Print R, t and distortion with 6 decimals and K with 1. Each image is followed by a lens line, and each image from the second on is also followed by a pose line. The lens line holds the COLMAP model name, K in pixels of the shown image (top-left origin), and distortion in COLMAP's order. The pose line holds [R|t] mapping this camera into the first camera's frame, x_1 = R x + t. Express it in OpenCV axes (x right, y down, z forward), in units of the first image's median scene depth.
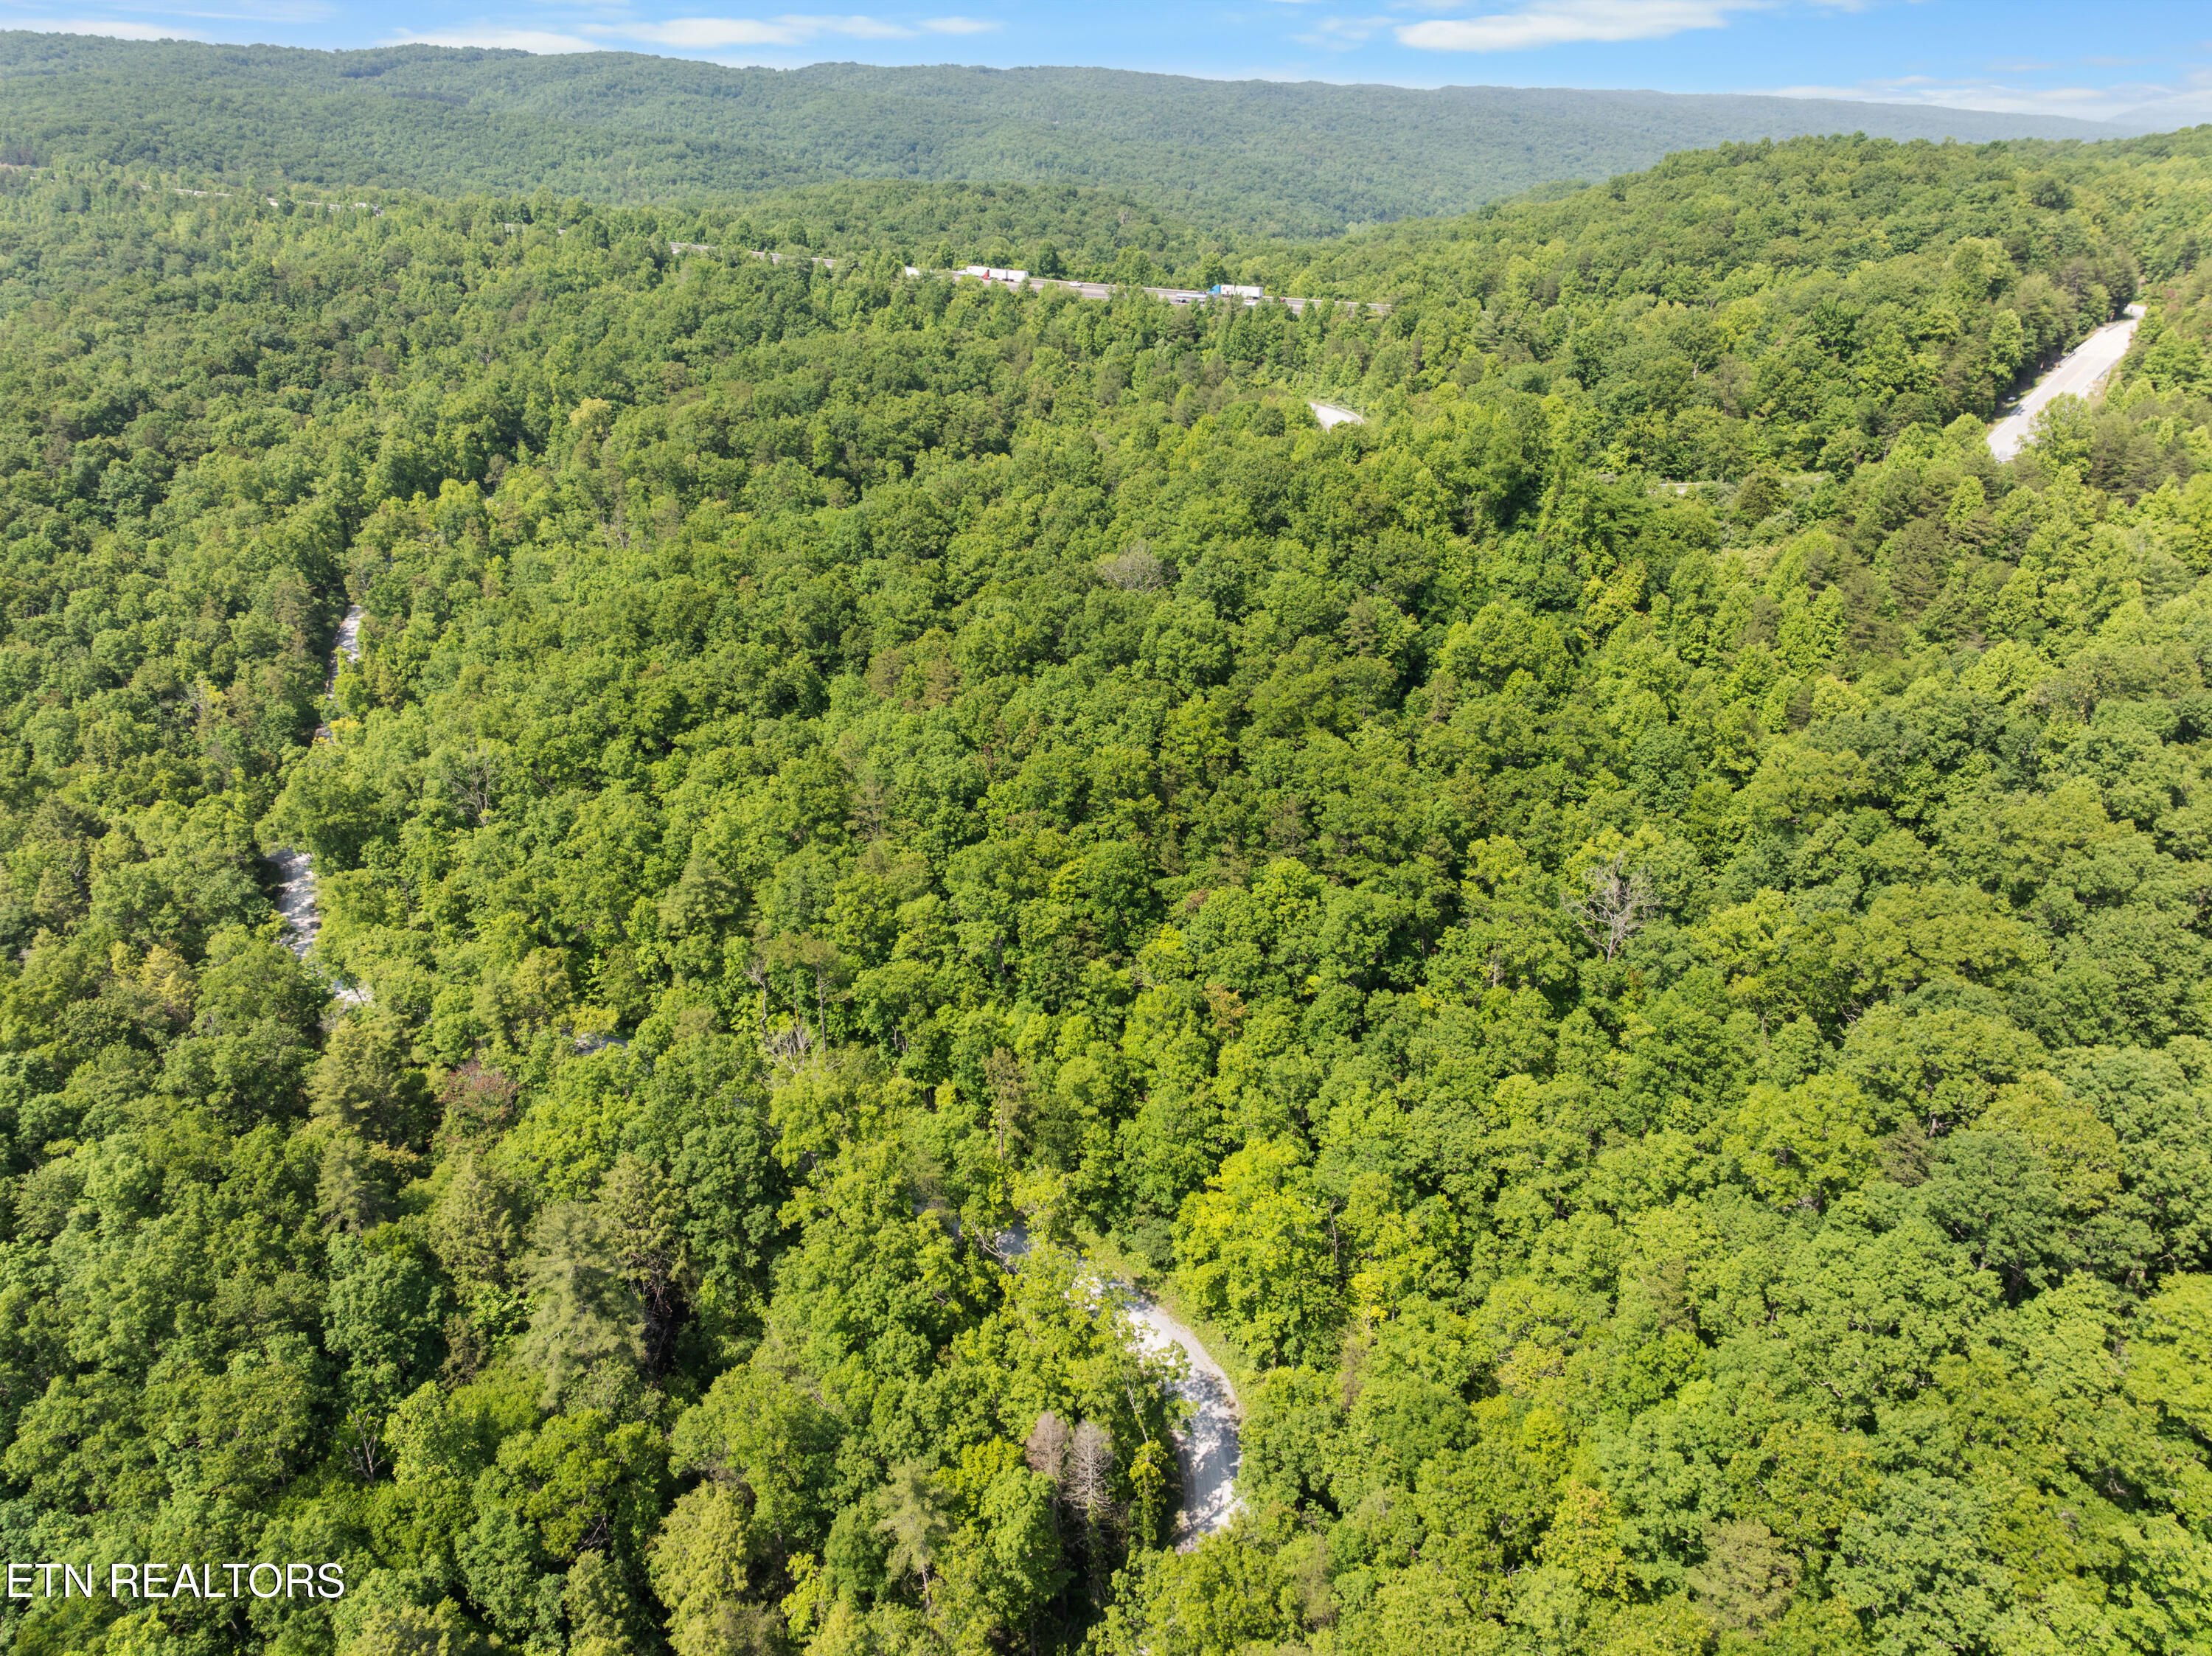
lens RADIAL K [[1556.1, 0, 1112.3], [0, 1556.1, 825.7], [0, 0, 1]] dist [-0.039079, -0.004968]
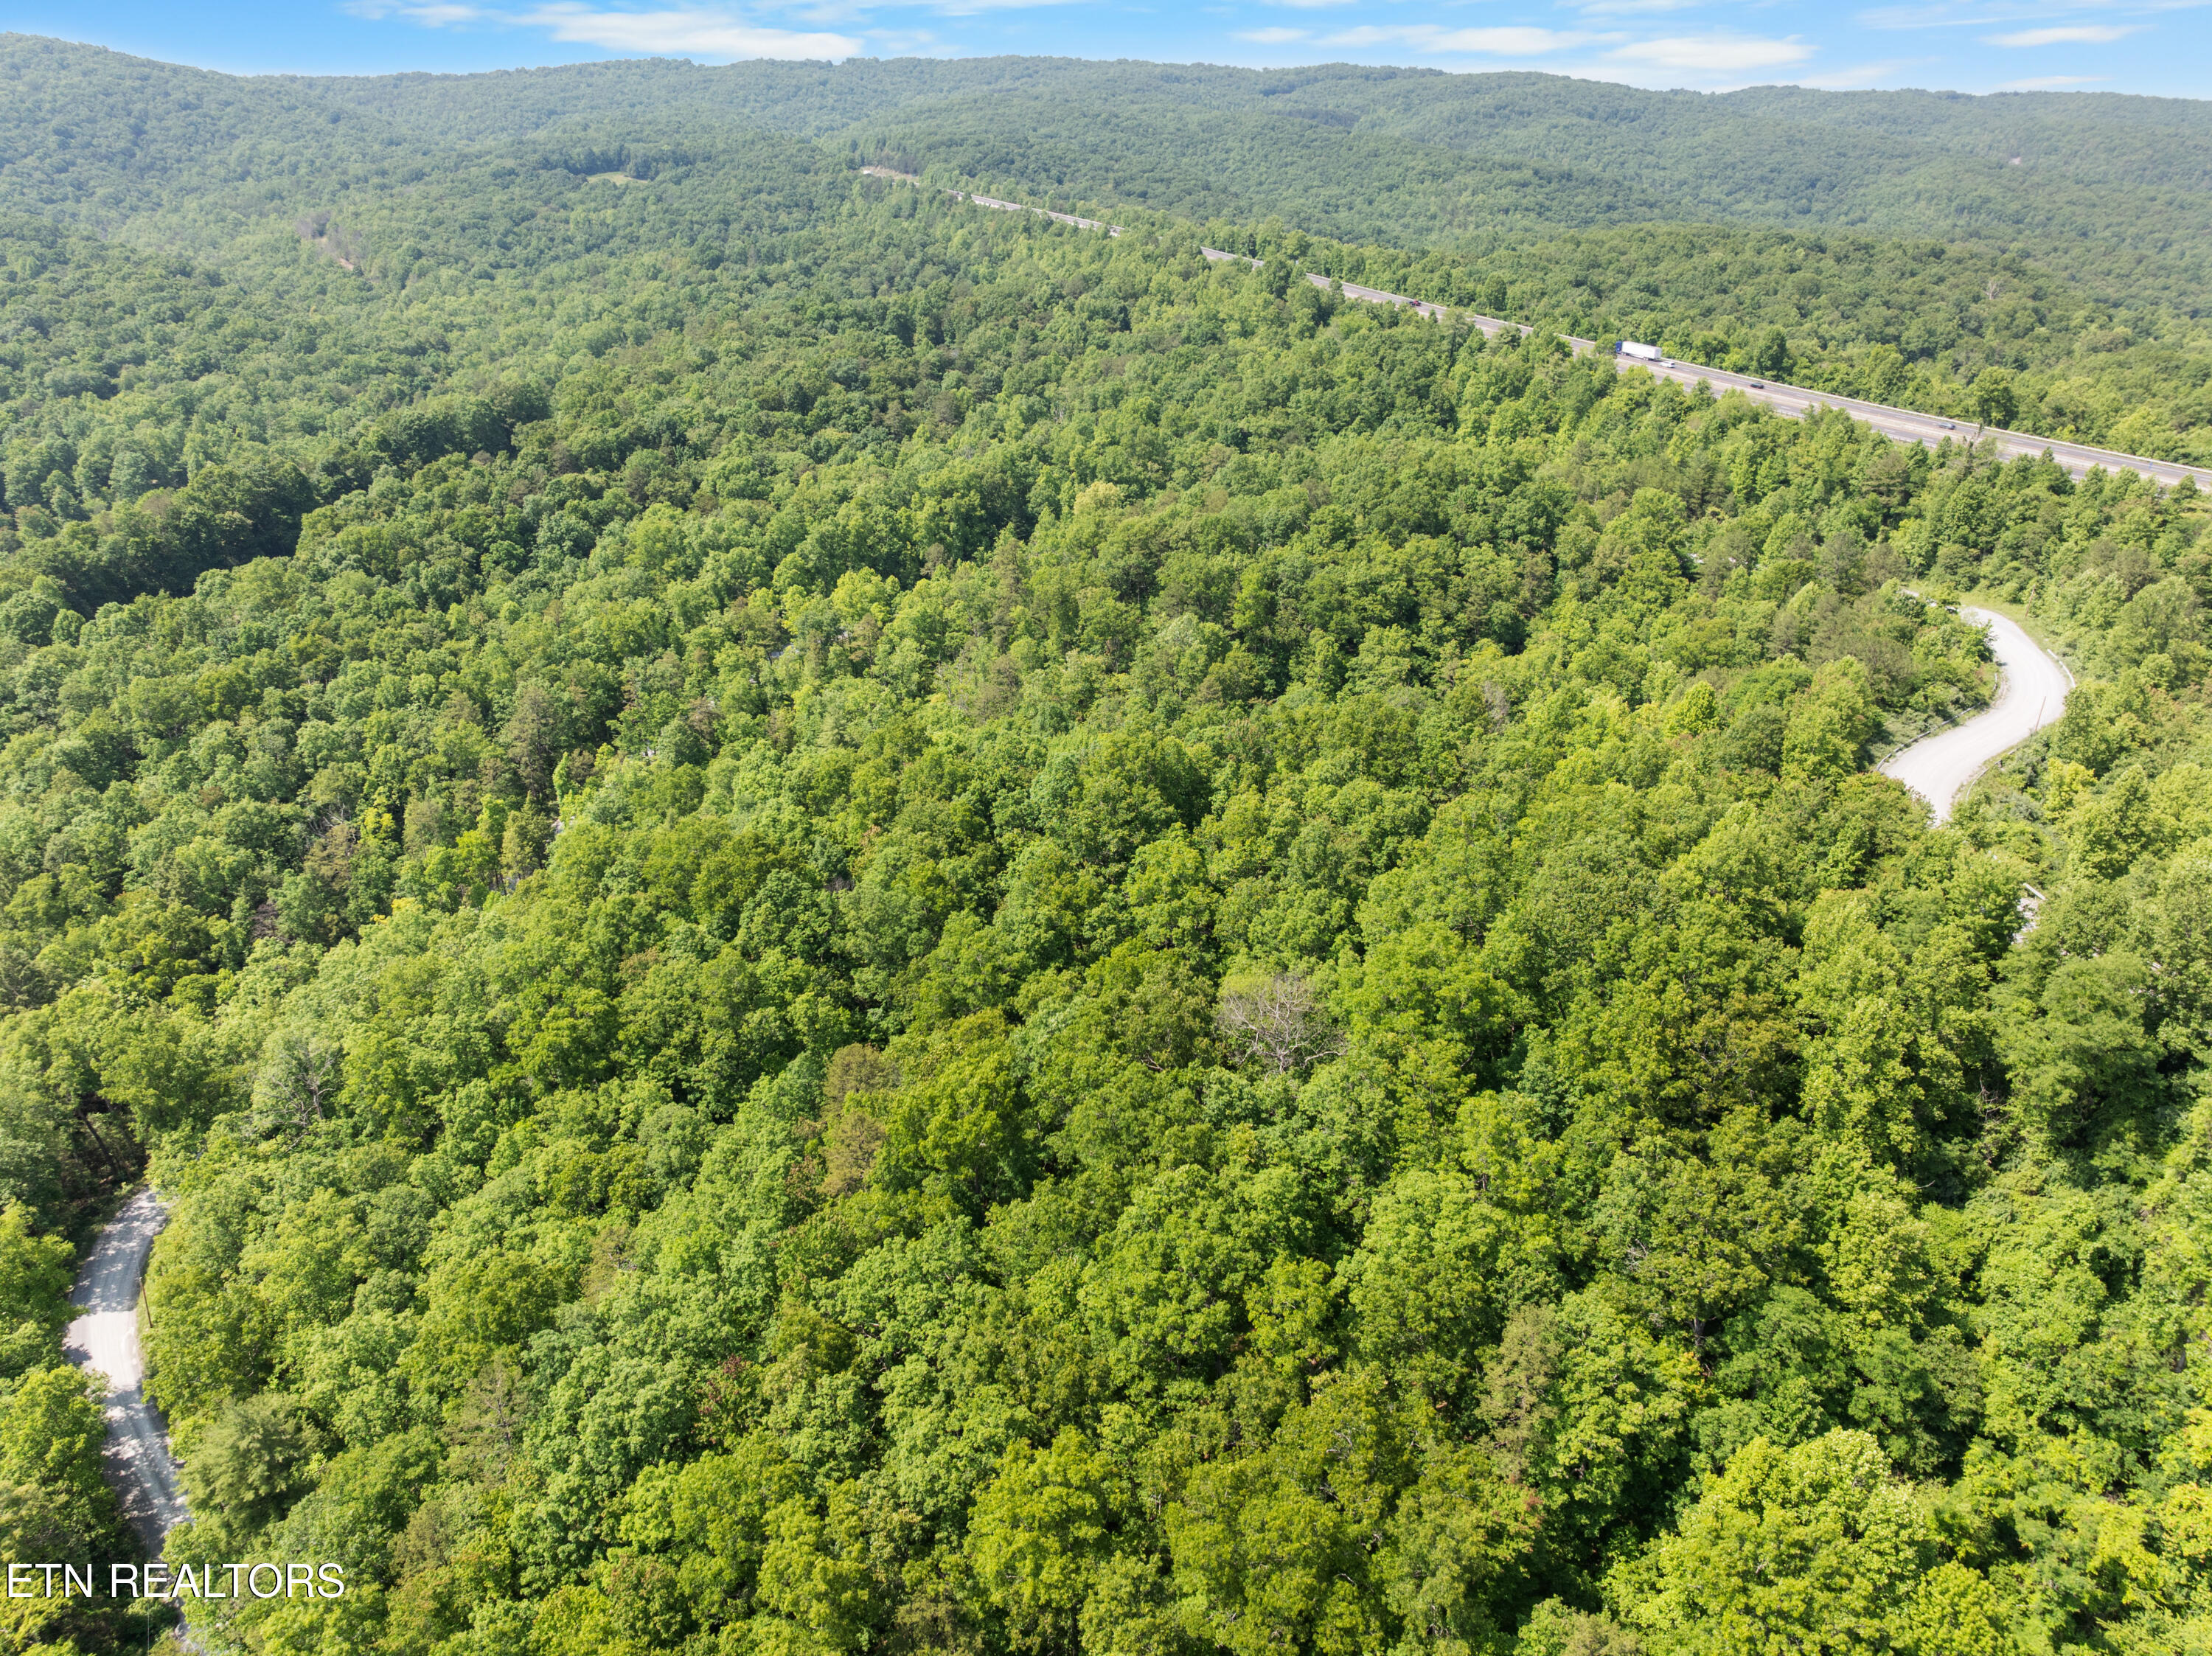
lens RADIAL K [[1561.9, 0, 1106.0], [0, 1561.9, 828.0], [0, 0, 1]] dist [-0.068189, 0.042922]
pose [[0.848144, 0.220939, -0.481495, 0.214370], [-0.225561, 0.972989, 0.049143, -0.245687], [0.479347, 0.066926, 0.875070, 0.489961]]
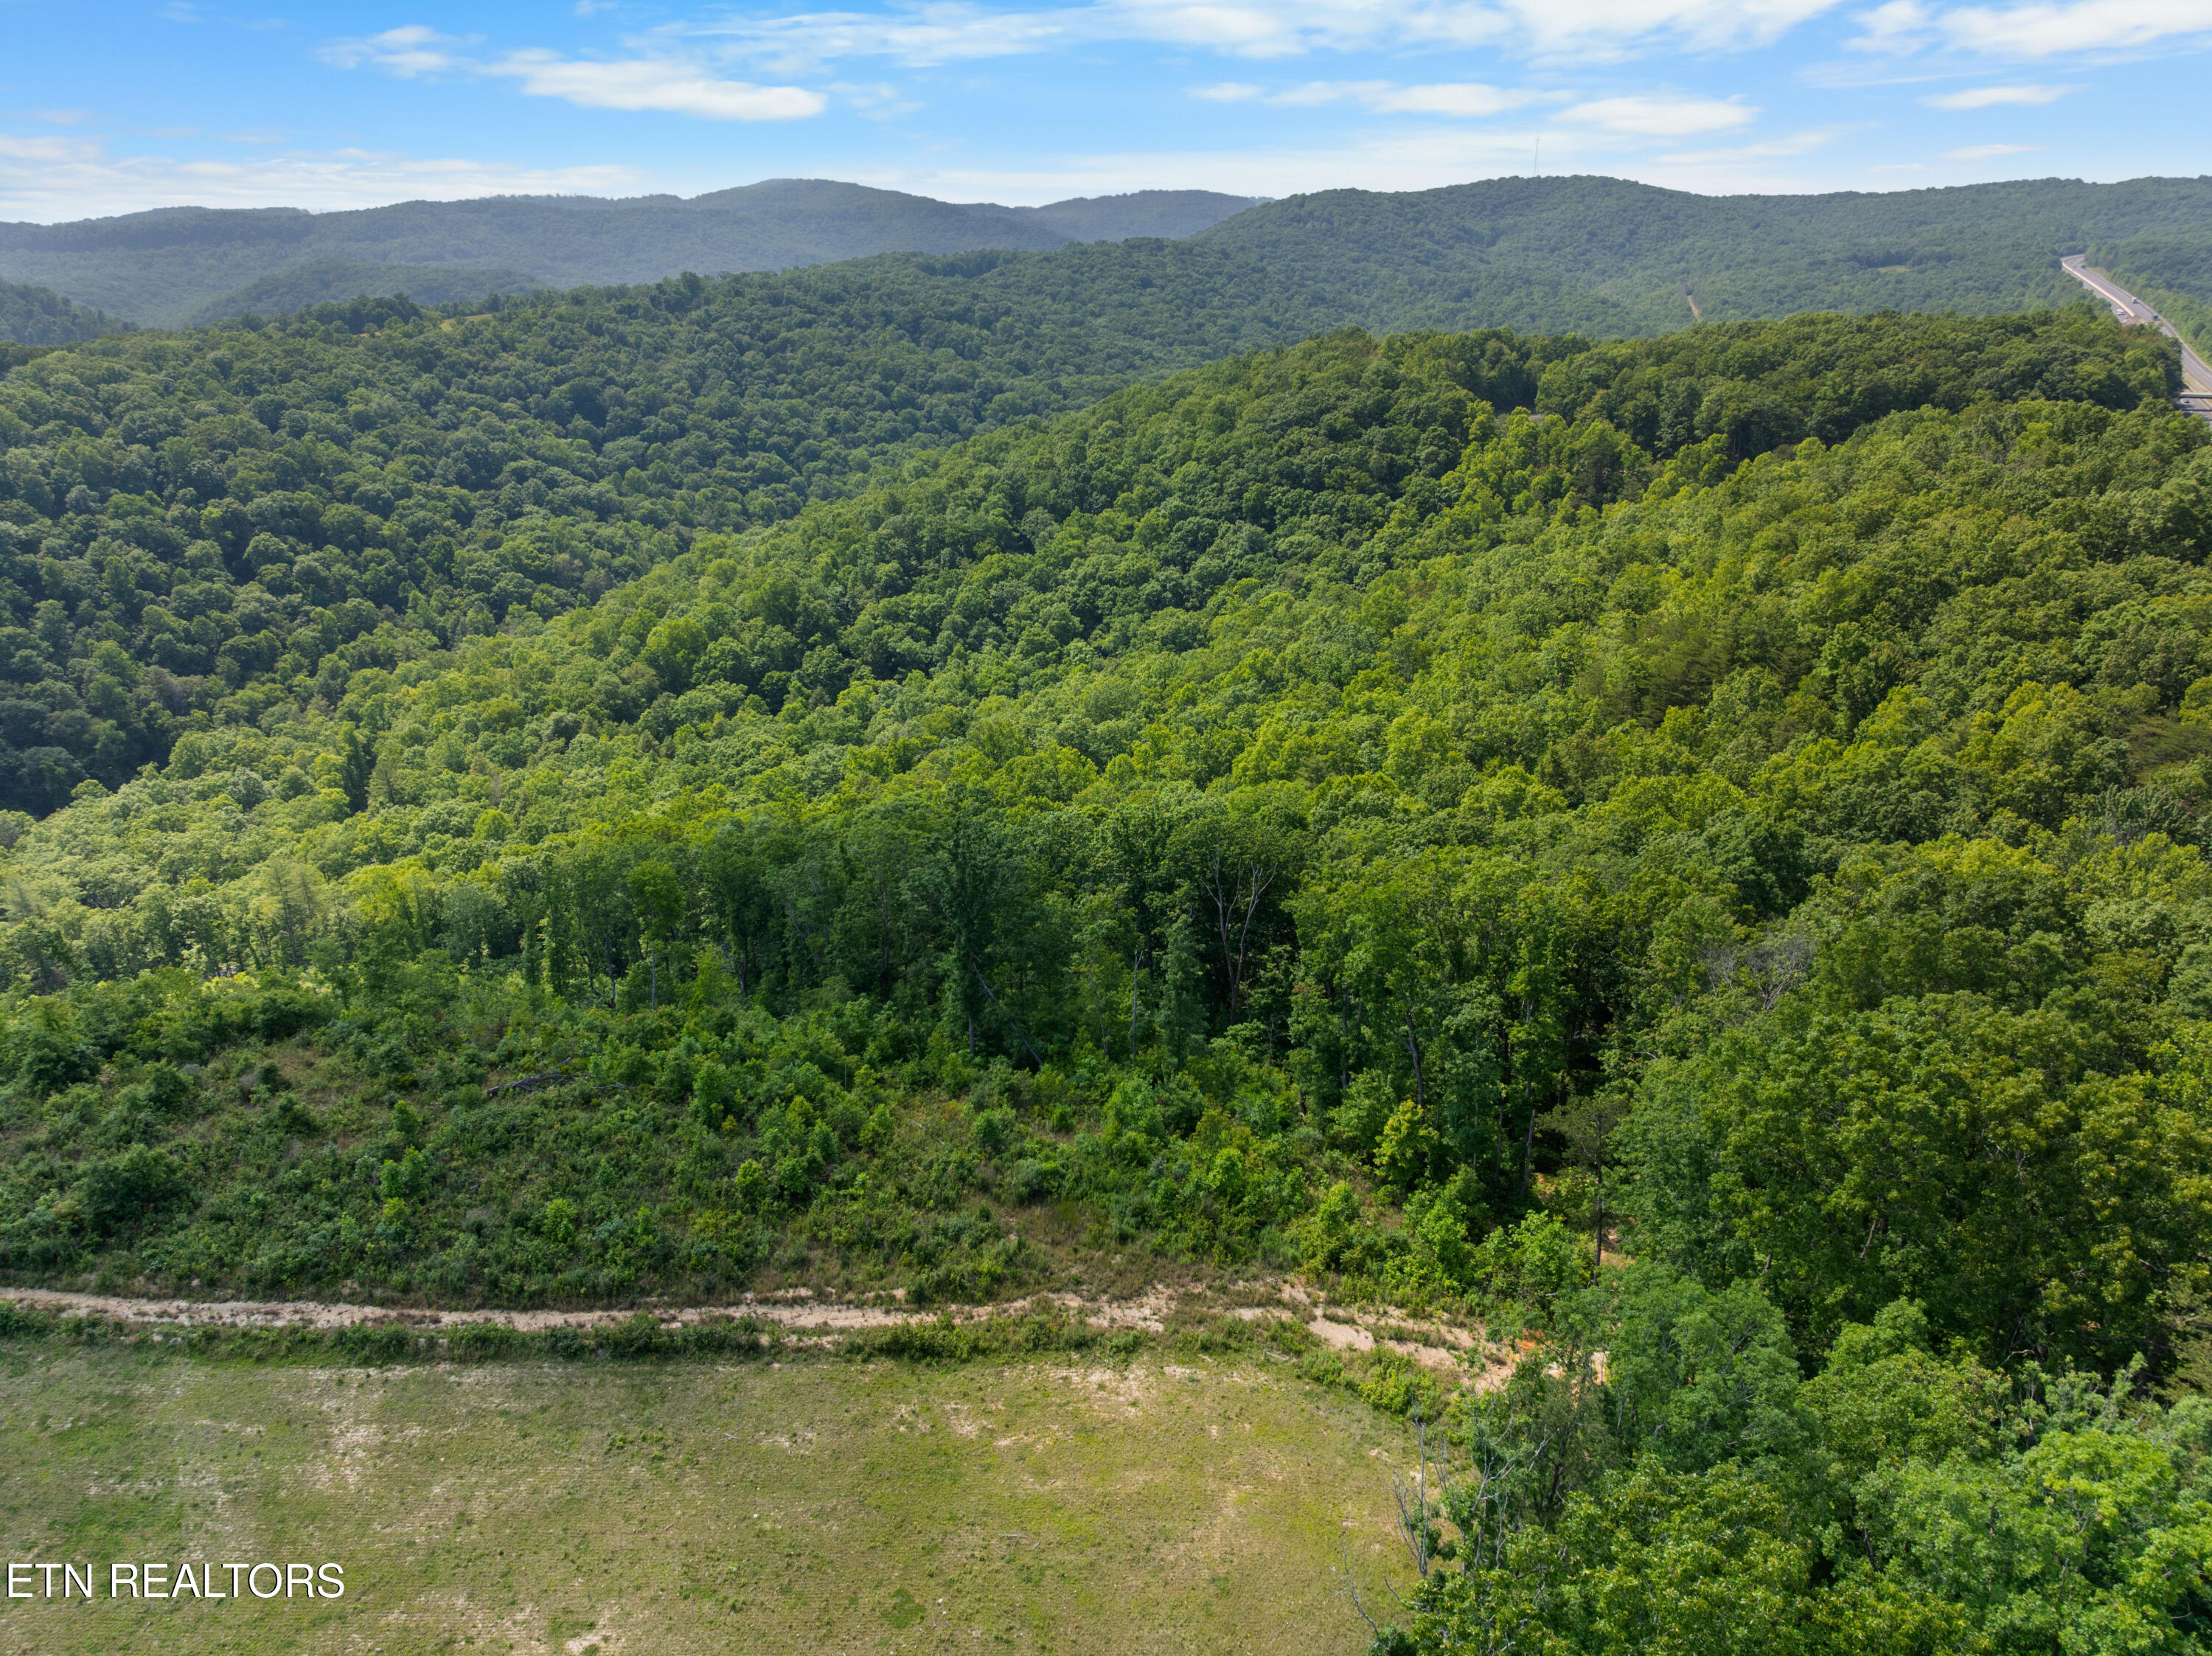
lens RADIAL K [[1556.1, 0, 1112.3], [0, 1556.1, 825.7], [0, 0, 1]] dist [-0.039079, -0.004968]
pose [[0.144756, 0.354006, -0.923973, 3.176580], [-0.409099, 0.871668, 0.269874, 0.214430], [0.900935, 0.338931, 0.271003, -0.576096]]
